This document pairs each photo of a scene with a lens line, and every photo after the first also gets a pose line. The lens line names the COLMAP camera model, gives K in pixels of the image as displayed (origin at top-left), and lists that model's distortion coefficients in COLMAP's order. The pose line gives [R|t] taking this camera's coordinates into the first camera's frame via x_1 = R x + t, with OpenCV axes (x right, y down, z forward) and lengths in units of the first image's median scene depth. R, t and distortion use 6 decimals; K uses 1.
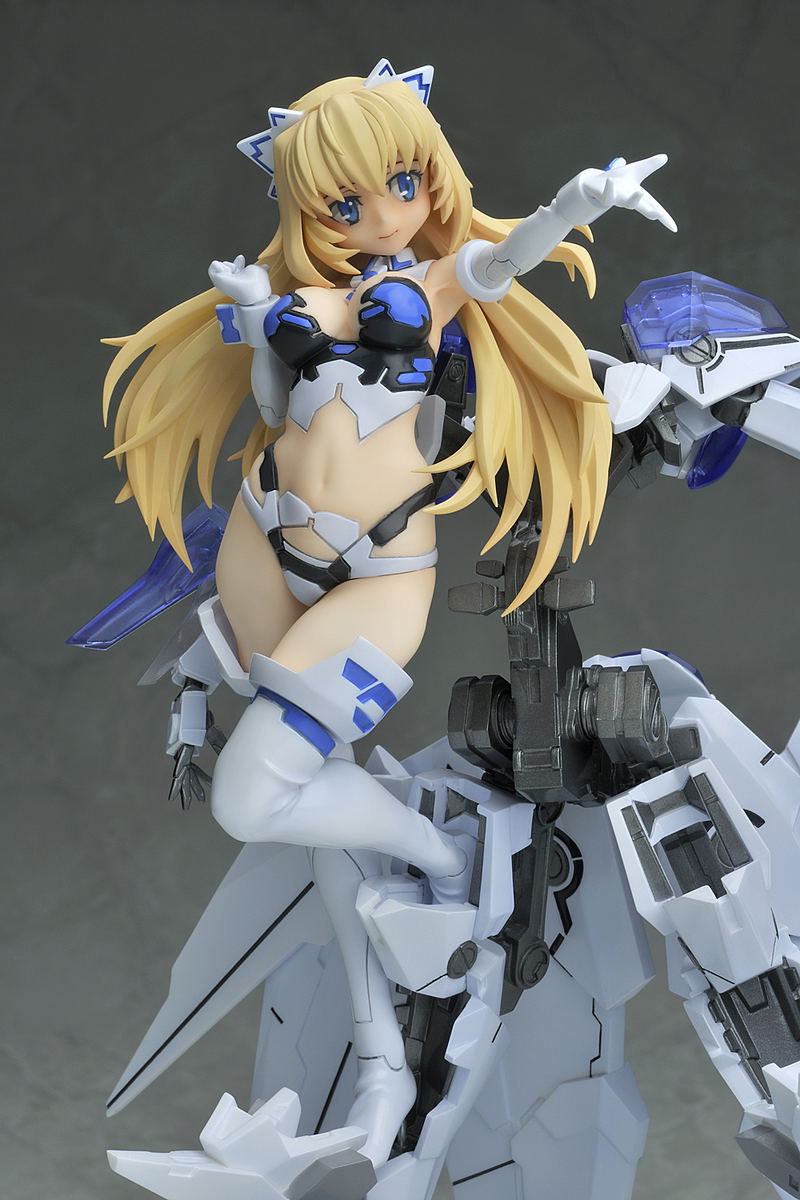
lens RADIAL K [[3433.5, 0, 400.0], [0, 3433.5, 600.0], [0, 0, 1]] dist [0.063079, 0.135146]
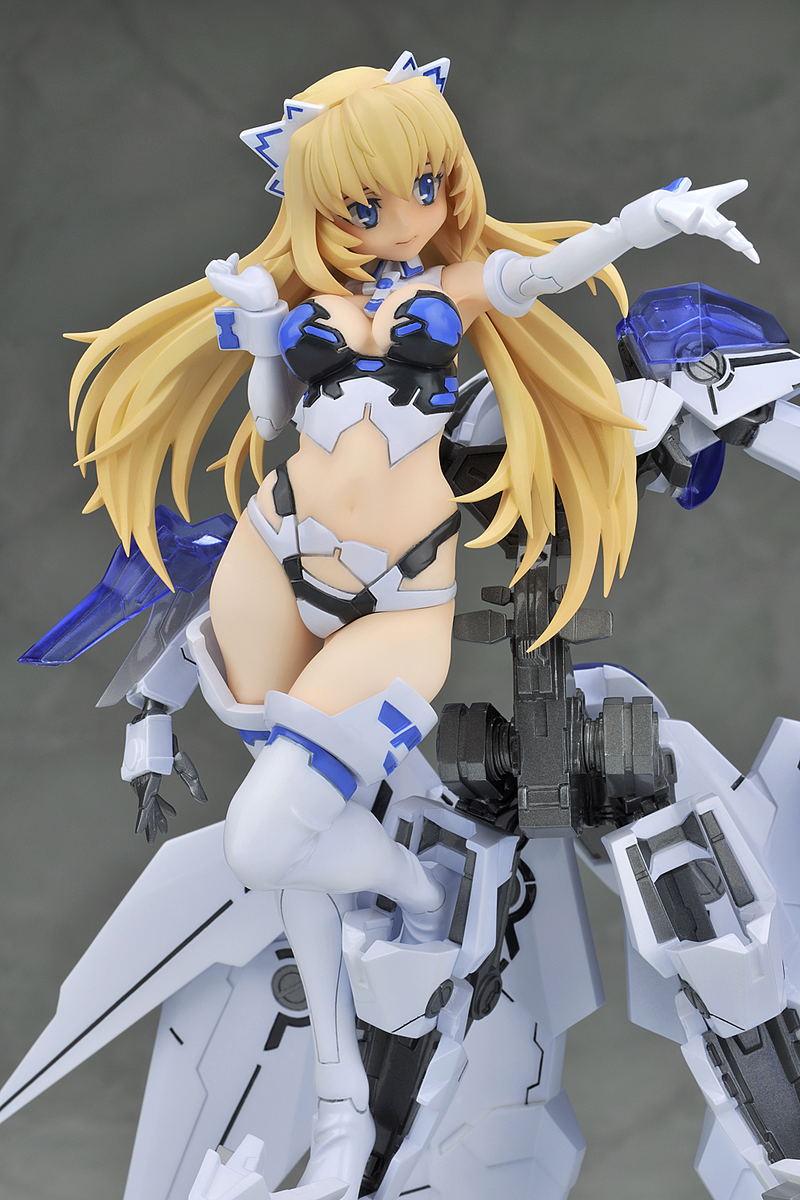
lens RADIAL K [[3433.5, 0, 400.0], [0, 3433.5, 600.0], [0, 0, 1]] dist [0.063079, 0.135146]
pose [[0.980619, 0.010012, 0.195668, -0.185542], [-0.020589, 0.998430, 0.052095, -0.056725], [-0.194839, -0.055114, 0.979286, 0.077974]]
